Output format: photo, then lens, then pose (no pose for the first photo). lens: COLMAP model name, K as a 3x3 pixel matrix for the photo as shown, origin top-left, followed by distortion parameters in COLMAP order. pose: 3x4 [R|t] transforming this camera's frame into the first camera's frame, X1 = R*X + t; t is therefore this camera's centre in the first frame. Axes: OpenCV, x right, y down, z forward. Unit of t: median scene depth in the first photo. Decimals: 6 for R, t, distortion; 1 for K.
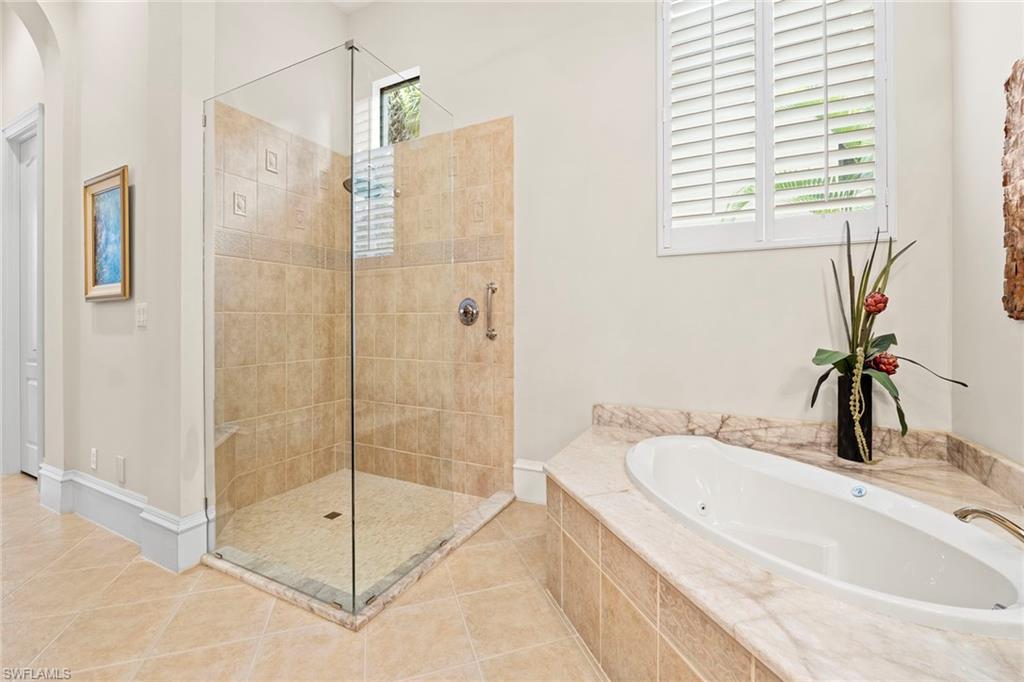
lens RADIAL K [[420.7, 0, 517.7], [0, 420.7, 338.3], [0, 0, 1]] dist [-0.001876, -0.000332]
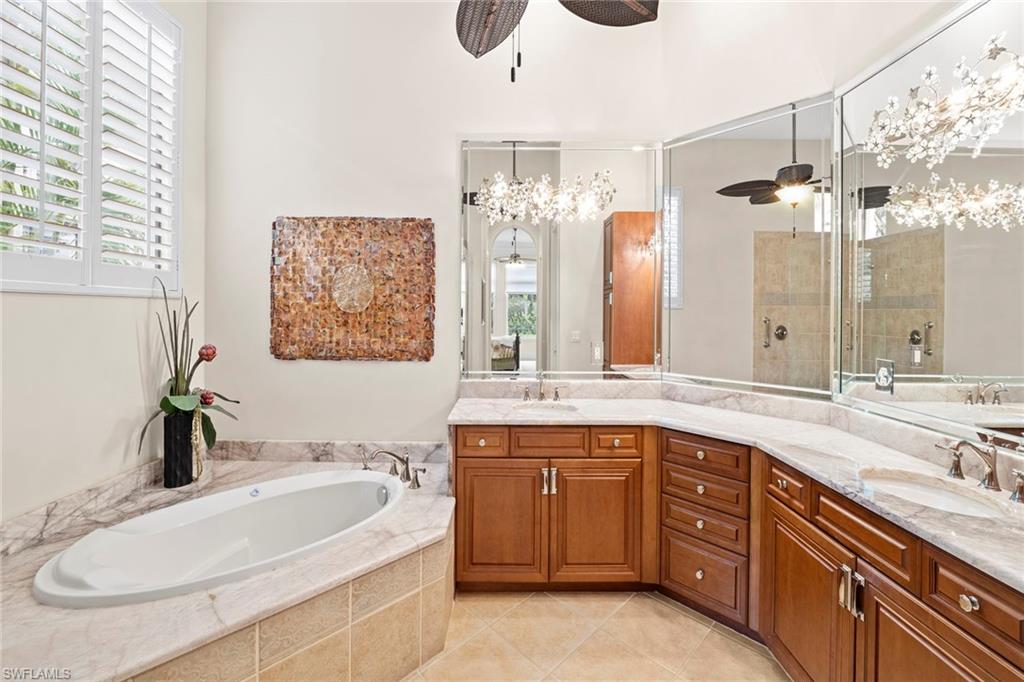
lens RADIAL K [[420.7, 0, 517.7], [0, 420.7, 338.3], [0, 0, 1]] dist [-0.001876, -0.000332]
pose [[-0.448659, -0.056449, 0.891919, -0.637935], [0.023182, 0.996932, 0.074756, -0.181281], [-0.893402, 0.054217, -0.445974, 0.663796]]
